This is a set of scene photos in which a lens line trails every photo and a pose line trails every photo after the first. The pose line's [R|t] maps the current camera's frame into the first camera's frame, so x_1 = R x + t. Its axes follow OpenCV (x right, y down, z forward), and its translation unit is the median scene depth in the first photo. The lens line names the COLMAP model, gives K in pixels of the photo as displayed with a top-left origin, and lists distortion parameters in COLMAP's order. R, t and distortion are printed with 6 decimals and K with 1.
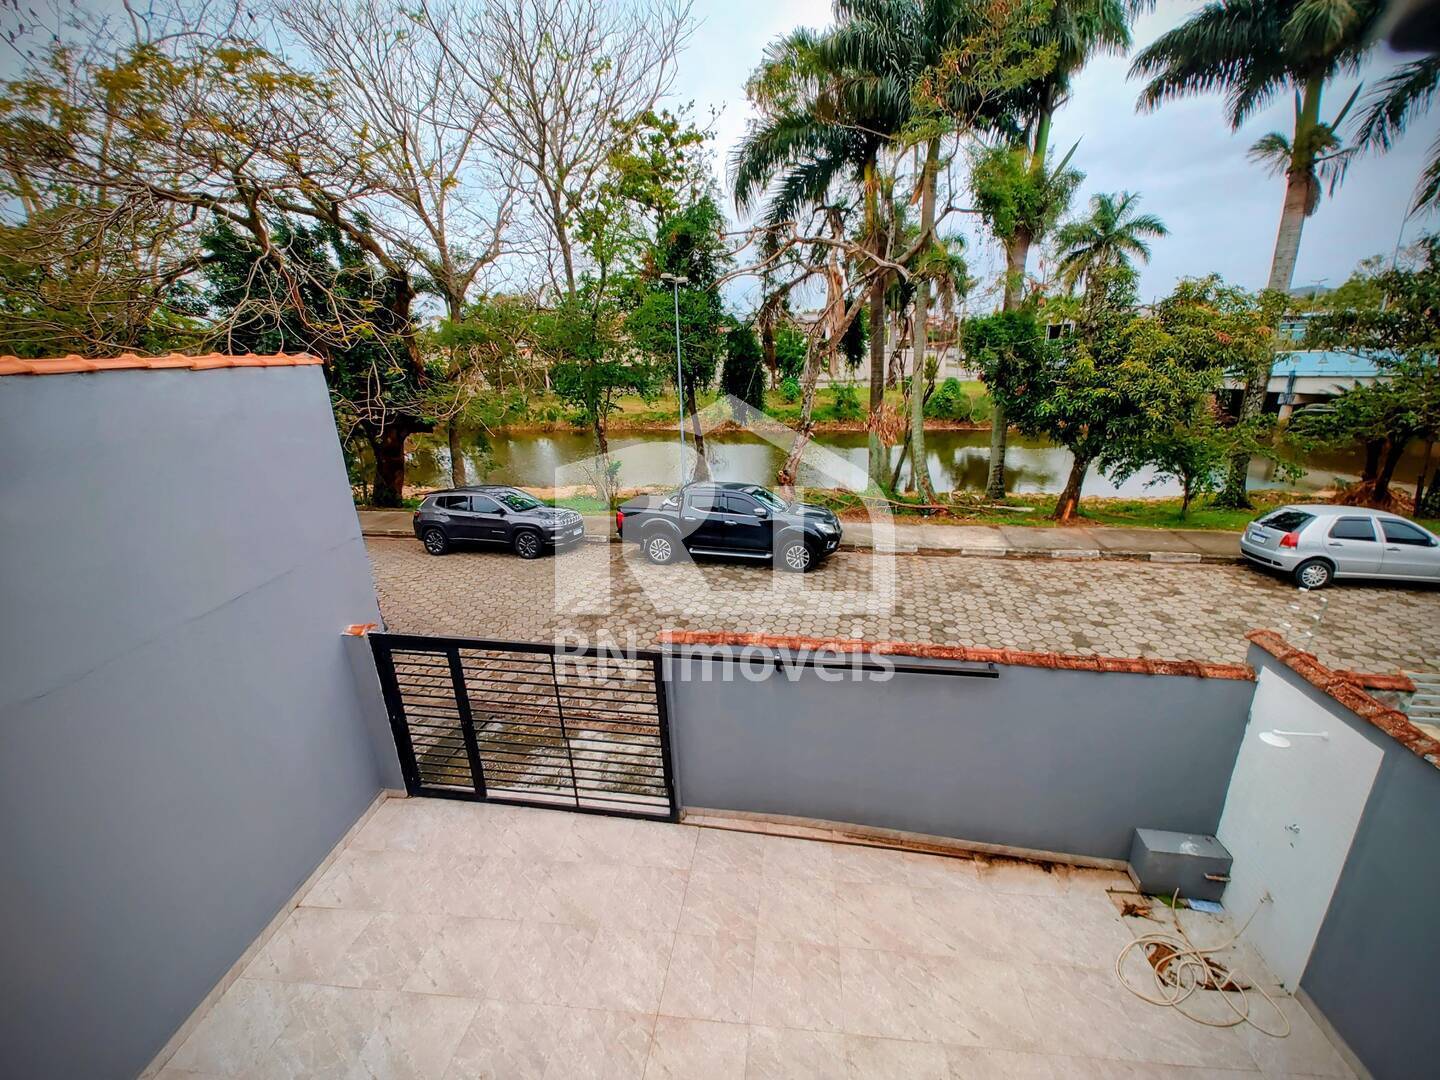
lens RADIAL K [[580.4, 0, 732.9], [0, 580.4, 556.6], [0, 0, 1]] dist [0.001914, -0.000440]
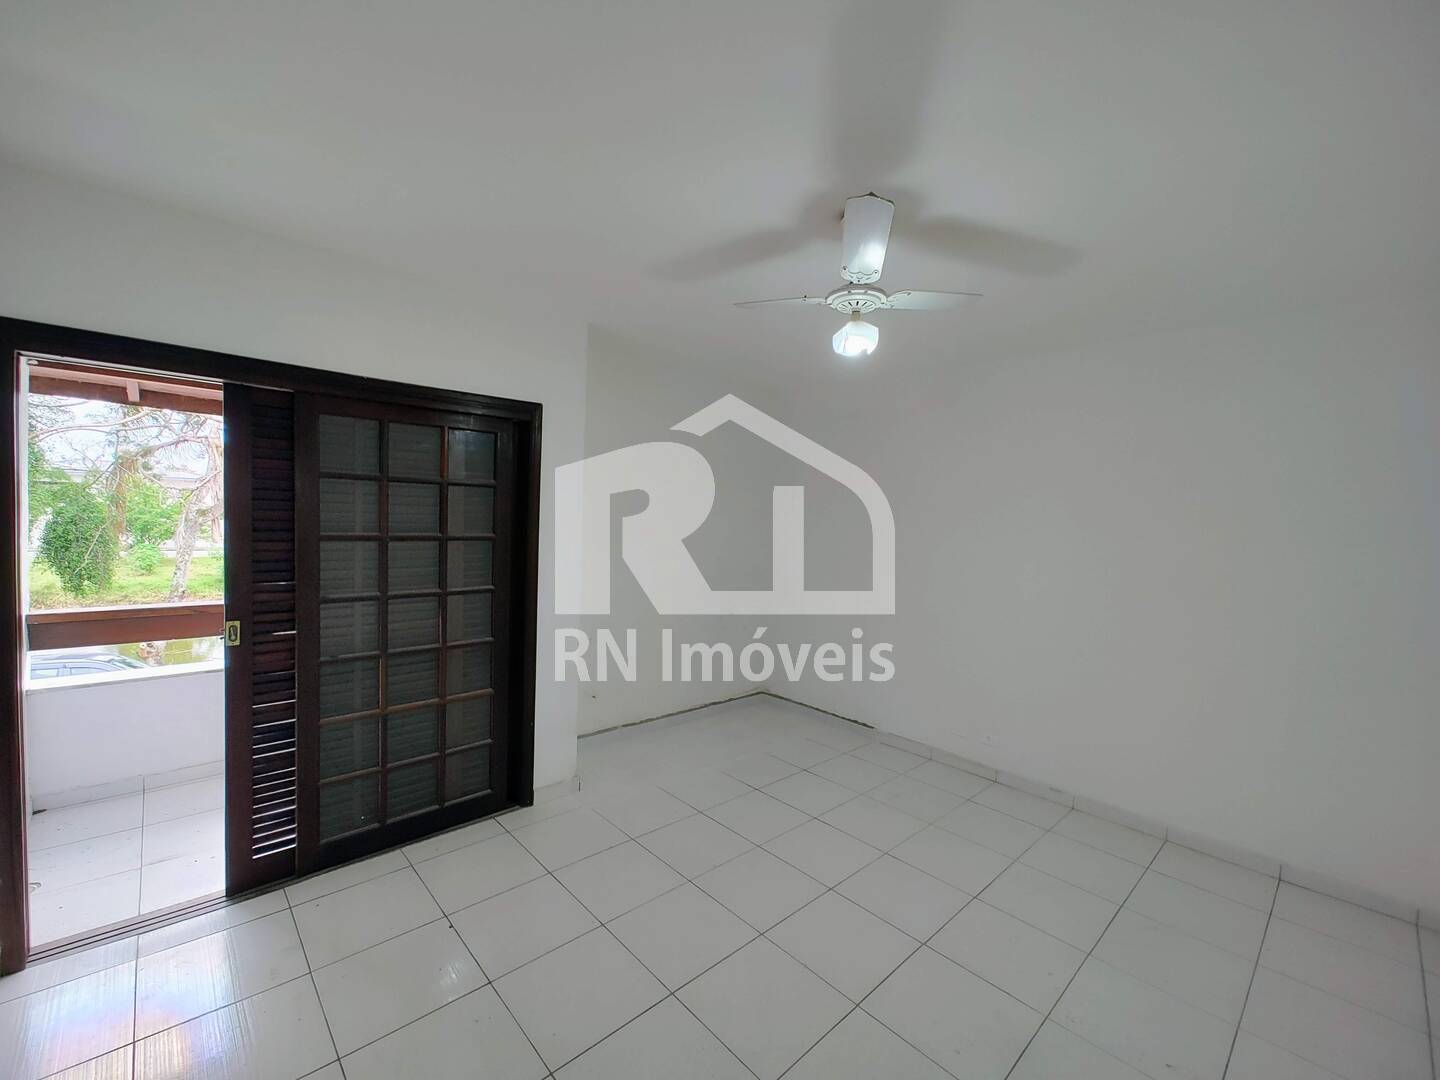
lens RADIAL K [[580.4, 0, 715.8], [0, 580.4, 539.3], [0, 0, 1]] dist [0.001914, -0.000440]
pose [[0.640388, 0.041509, 0.766929, -0.056988], [0.202875, 0.953932, -0.221031, 0.099082], [-0.740773, 0.297137, 0.602466, -0.305373]]
